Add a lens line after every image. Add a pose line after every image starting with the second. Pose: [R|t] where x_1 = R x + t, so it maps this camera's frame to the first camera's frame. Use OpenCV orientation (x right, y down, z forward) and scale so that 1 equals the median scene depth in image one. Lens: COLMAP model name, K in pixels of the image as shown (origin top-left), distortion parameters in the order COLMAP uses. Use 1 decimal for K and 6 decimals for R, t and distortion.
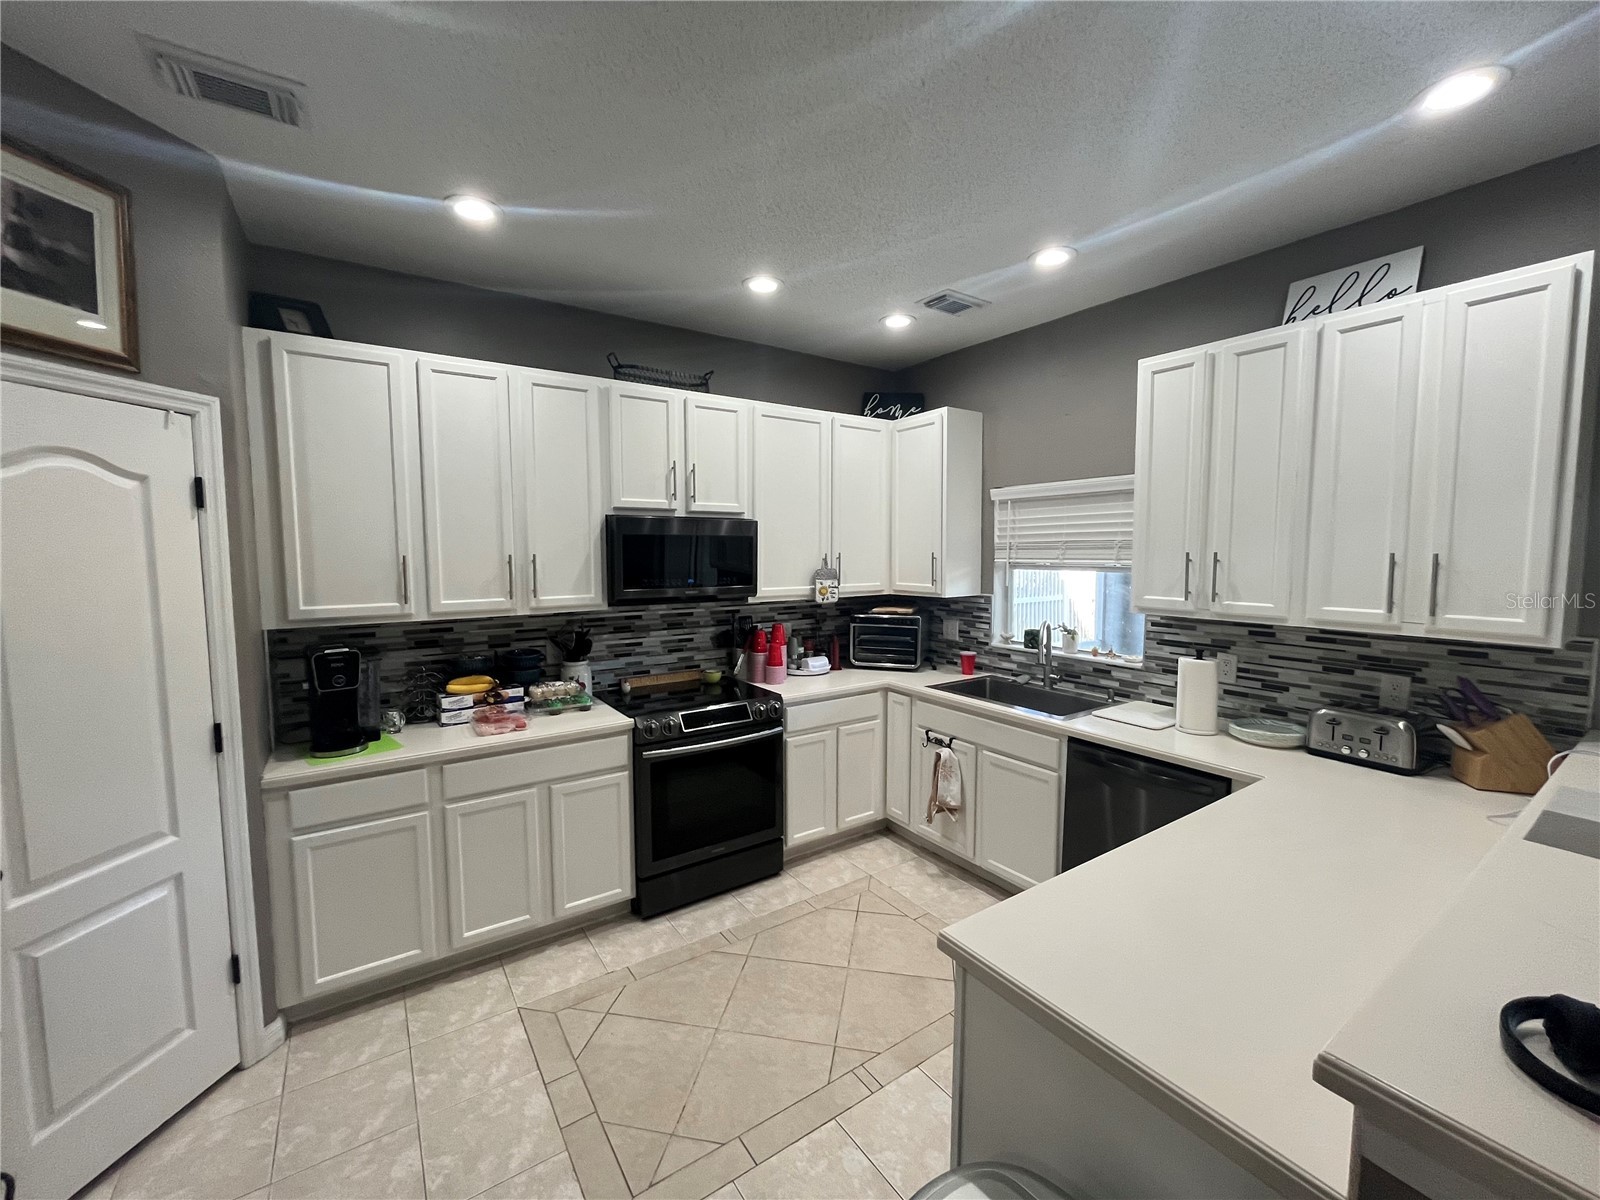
lens RADIAL K [[644.7, 0, 800.0], [0, 644.7, 600.0], [0, 0, 1]] dist [-0.002169, -0.002928]
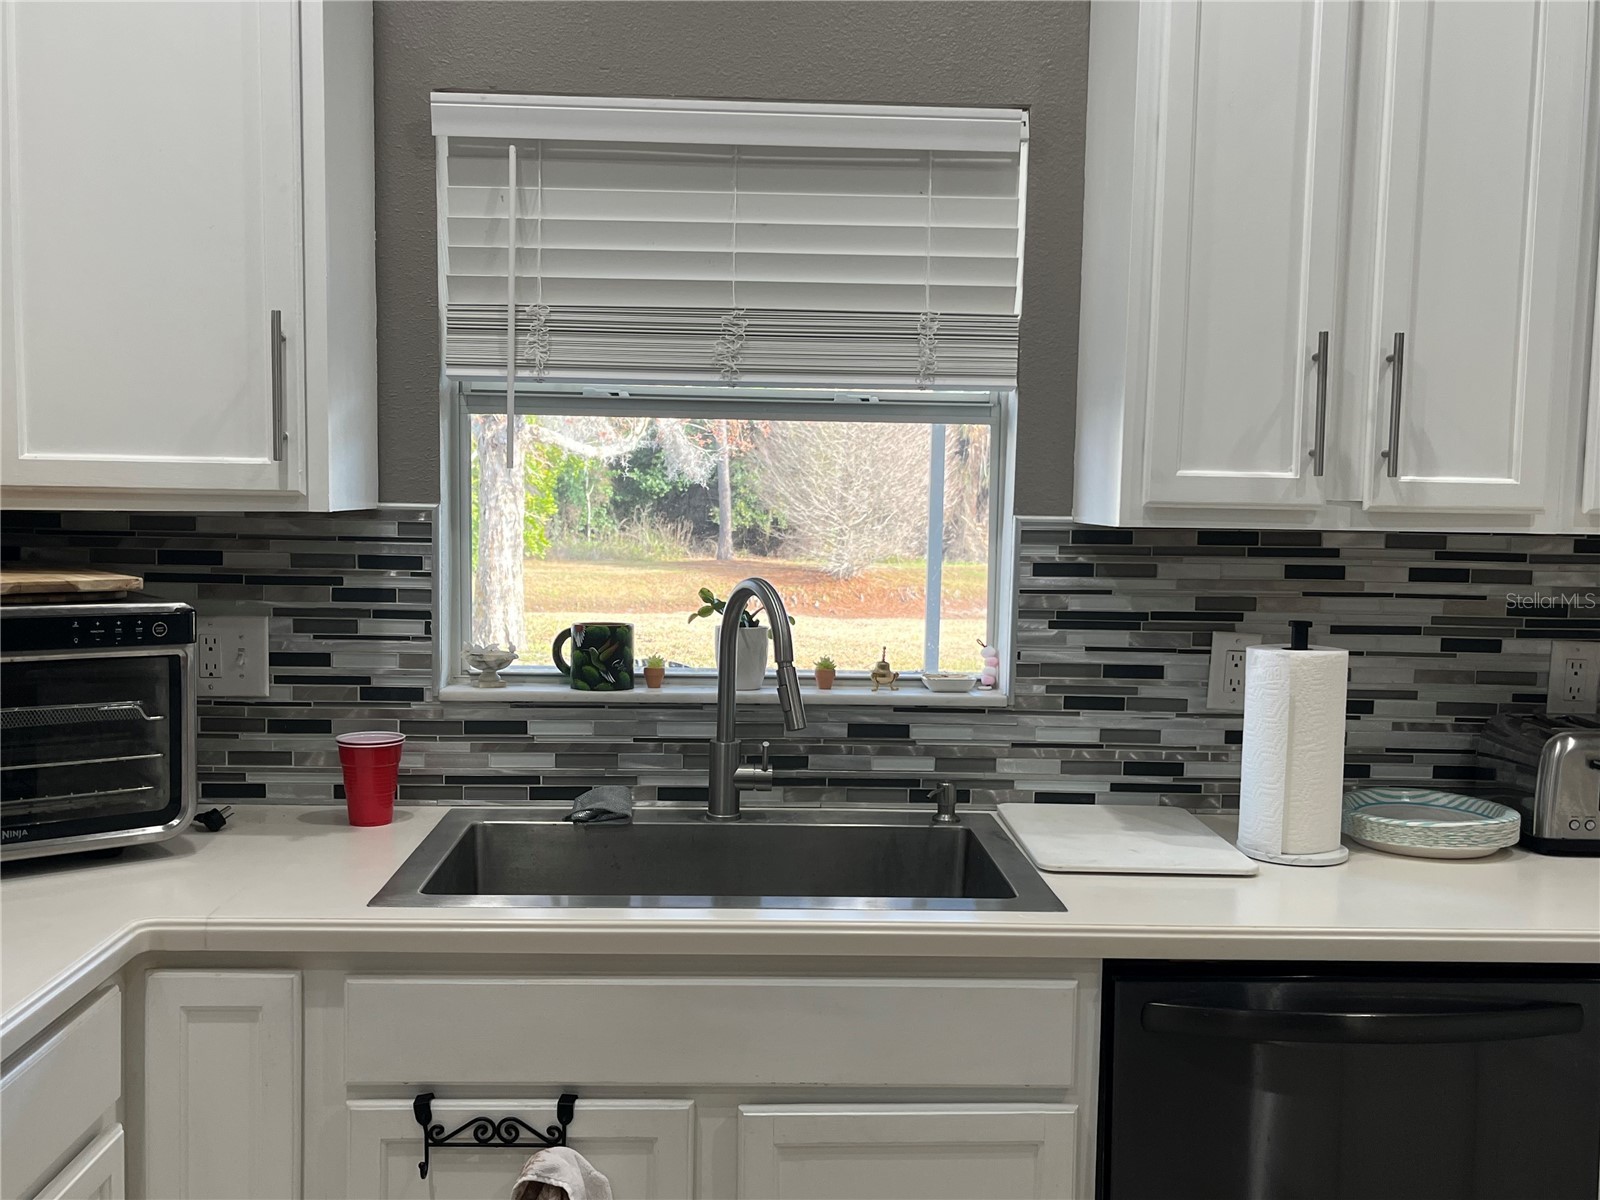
lens RADIAL K [[1572.5, 0, 800.0], [0, 1572.5, 600.0], [0, 0, 1]] dist [0.080040, -0.002564]
pose [[0.522255, -0.050427, 0.851297, -0.193353], [0.047737, 0.998414, 0.029856, 0.020622], [-0.851452, 0.025046, 0.523833, 0.598931]]
